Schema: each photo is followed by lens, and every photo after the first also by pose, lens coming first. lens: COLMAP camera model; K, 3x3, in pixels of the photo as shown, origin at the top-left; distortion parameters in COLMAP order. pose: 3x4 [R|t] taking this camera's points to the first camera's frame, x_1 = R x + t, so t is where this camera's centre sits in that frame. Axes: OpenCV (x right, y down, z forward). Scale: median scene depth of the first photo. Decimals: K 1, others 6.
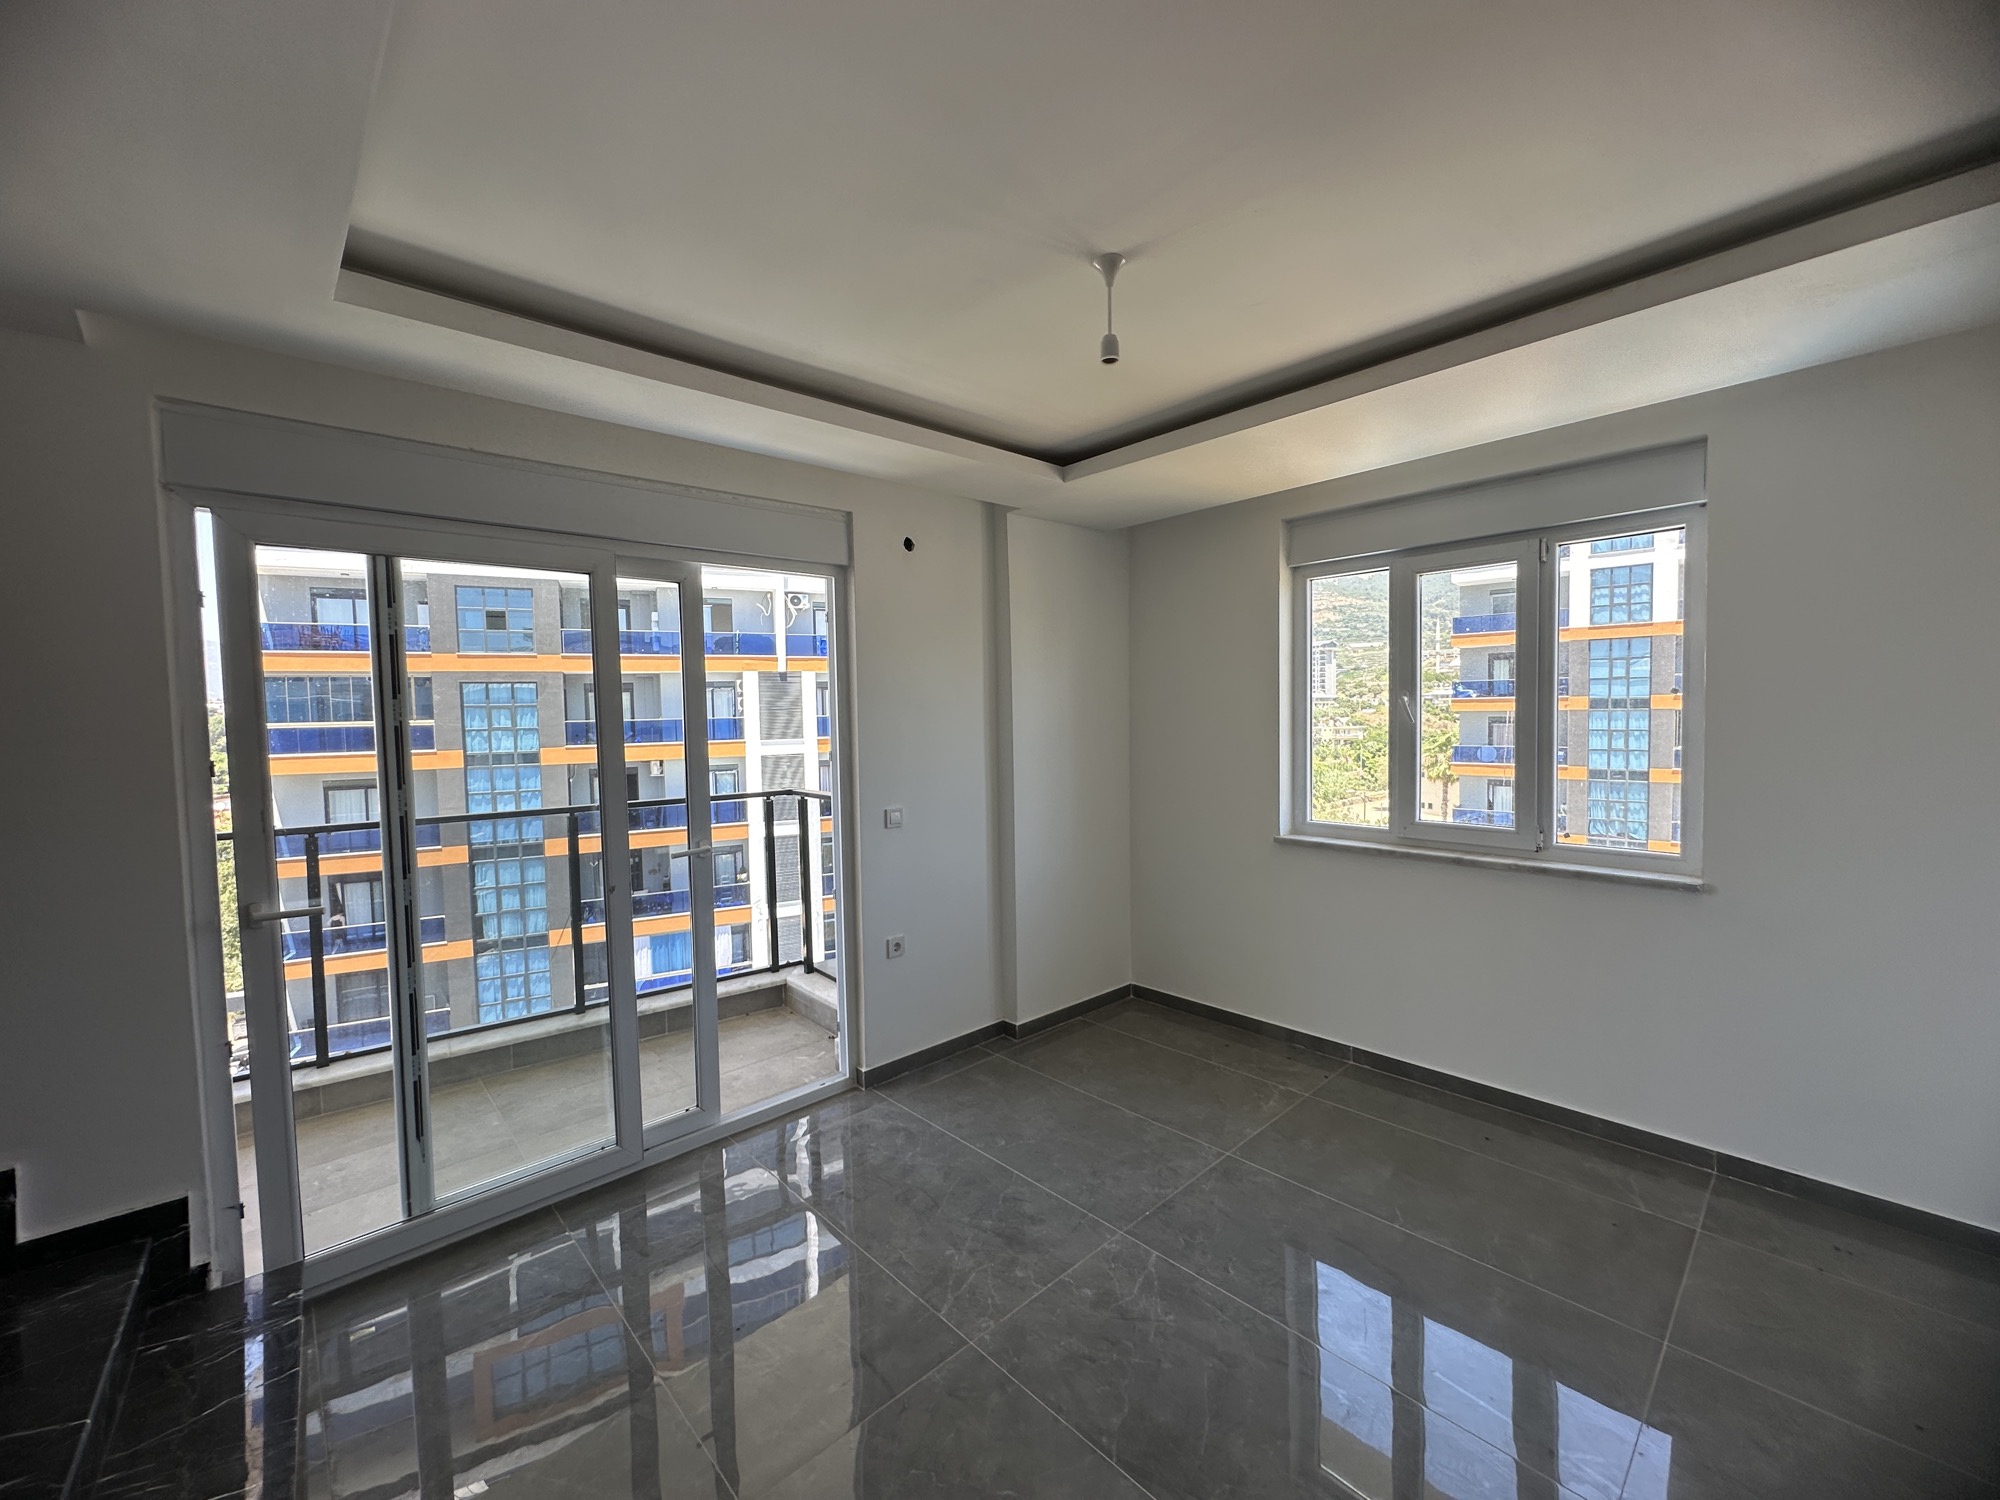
lens RADIAL K [[800.6, 0, 998.1], [0, 800.6, 744.0], [0, 0, 1]] dist [-0.001276, 0.000612]
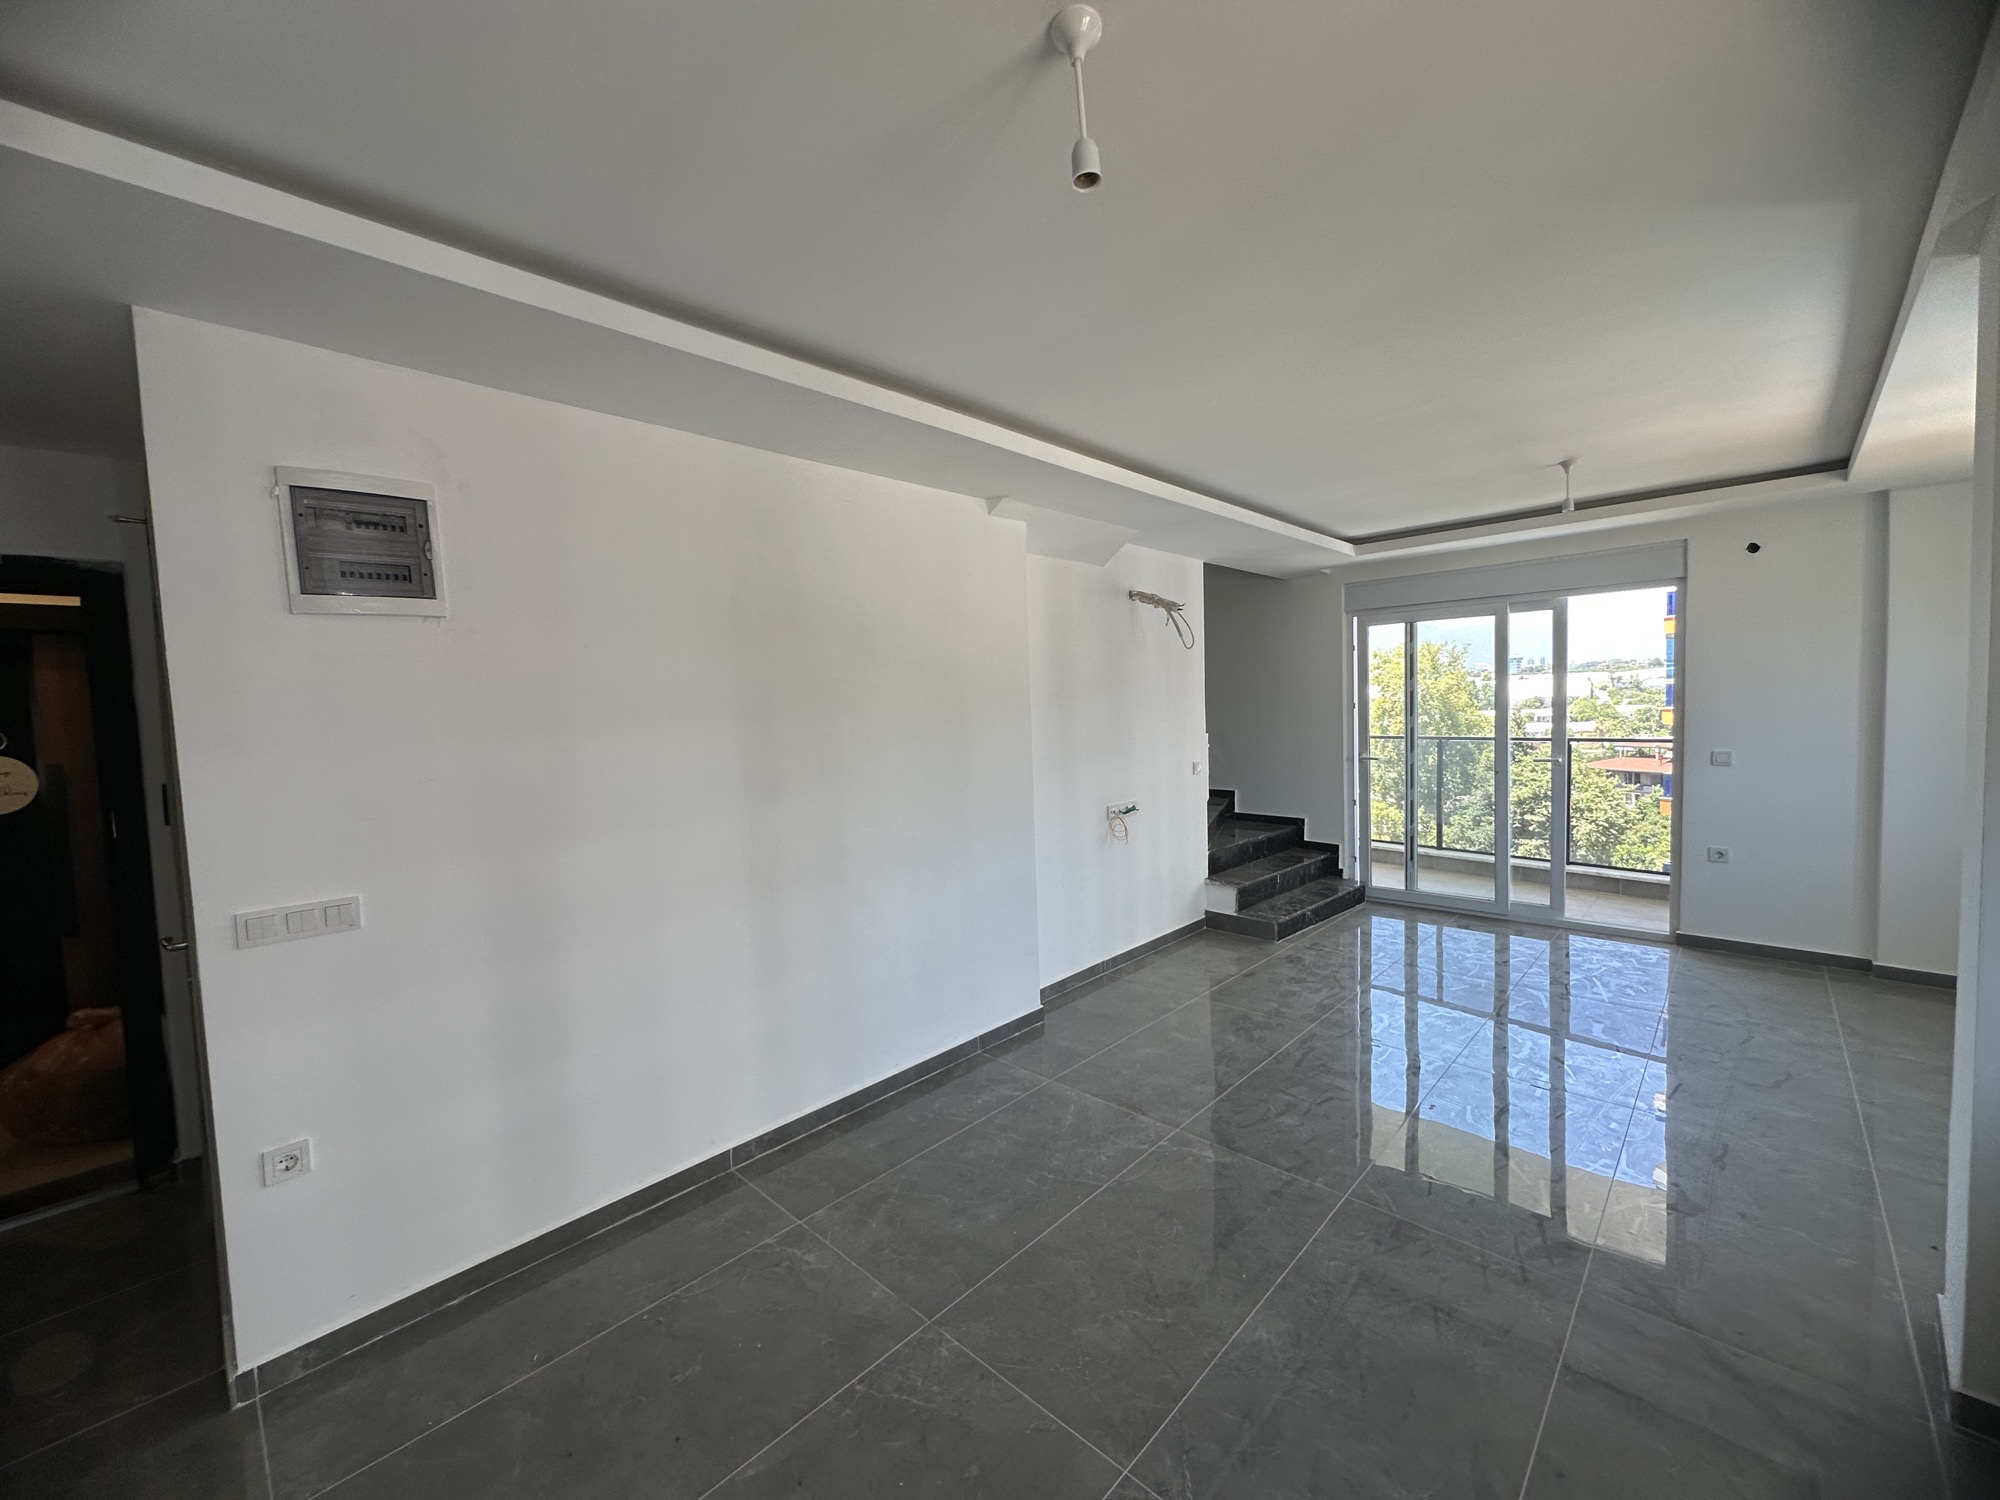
lens RADIAL K [[800.6, 0, 998.1], [0, 800.6, 744.0], [0, 0, 1]] dist [-0.001276, 0.000612]
pose [[0.065306, 0.069716, -0.995427, 1.163693], [-0.015593, 0.997506, 0.068839, -0.004744], [0.997743, 0.011026, 0.066230, -0.307357]]
